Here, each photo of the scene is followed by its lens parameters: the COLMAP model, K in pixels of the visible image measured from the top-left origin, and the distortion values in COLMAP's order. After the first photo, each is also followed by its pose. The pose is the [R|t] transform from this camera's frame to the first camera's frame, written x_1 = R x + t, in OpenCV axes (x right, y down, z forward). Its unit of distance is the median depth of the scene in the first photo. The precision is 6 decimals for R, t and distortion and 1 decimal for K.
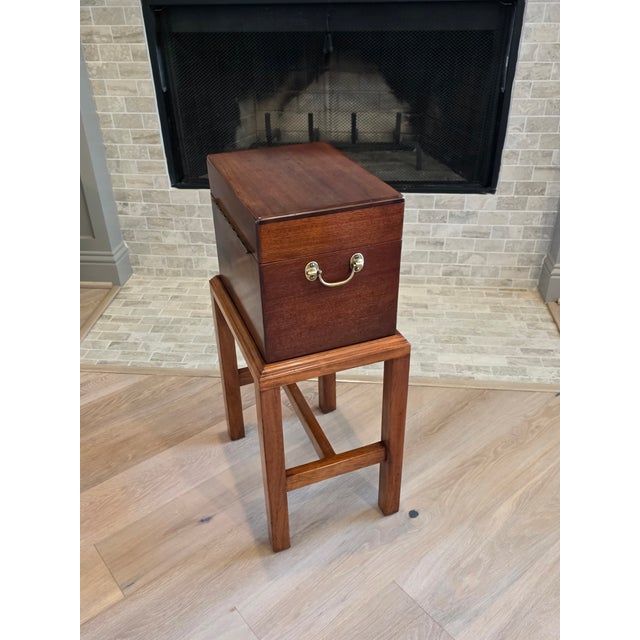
lens RADIAL K [[589.1, 0, 318.5], [0, 589.1, 322.7], [0, 0, 1]] dist [0.084815, -0.115957]
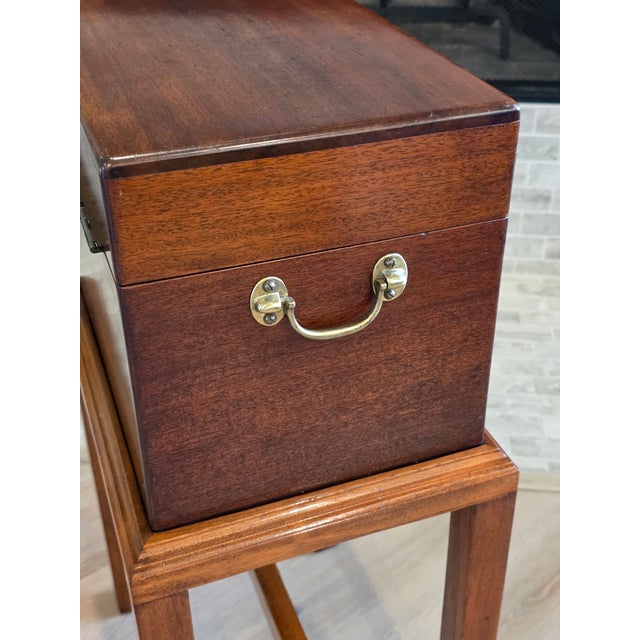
lens RADIAL K [[893.2, 0, 331.7], [0, 893.2, 307.6], [0, 0, 1]] dist [0.104824, -0.064588]
pose [[0.999899, 0.012502, 0.006830, 0.011716], [-0.012548, 0.999898, 0.006774, -0.041795], [-0.006745, -0.006859, 0.999954, 0.206616]]
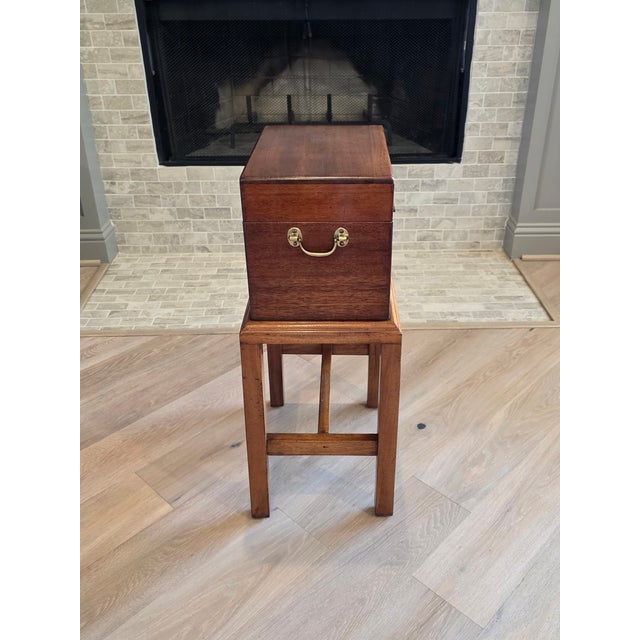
lens RADIAL K [[625.0, 0, 333.4], [0, 625.0, 290.1], [0, 0, 1]] dist [0.109547, -0.170411]
pose [[0.992300, -0.046933, 0.114625, -0.086666], [0.055478, 0.995822, -0.072528, 0.093701], [-0.110742, 0.078328, 0.990758, -0.123954]]
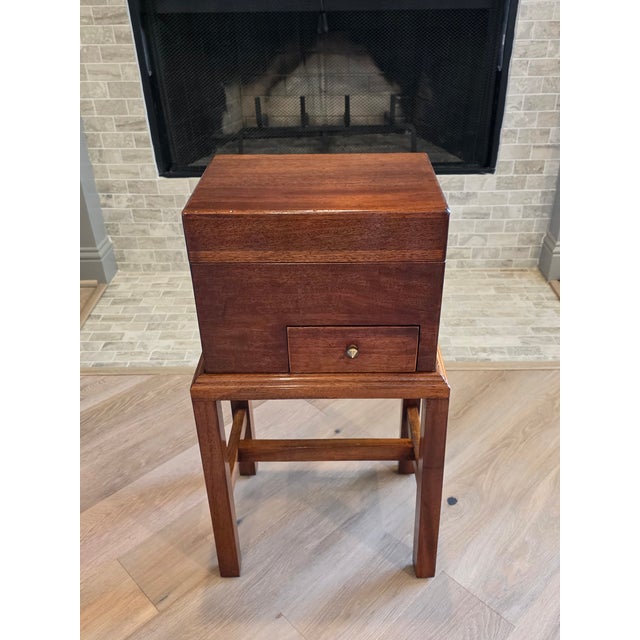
lens RADIAL K [[603.4, 0, 332.3], [0, 603.4, 309.6], [0, 0, 1]] dist [0.072486, -0.093678]
pose [[0.995535, -0.046673, 0.082051, -0.066328], [0.047901, 0.998767, -0.013064, 0.009870], [-0.081340, 0.016936, 0.996542, 0.017428]]
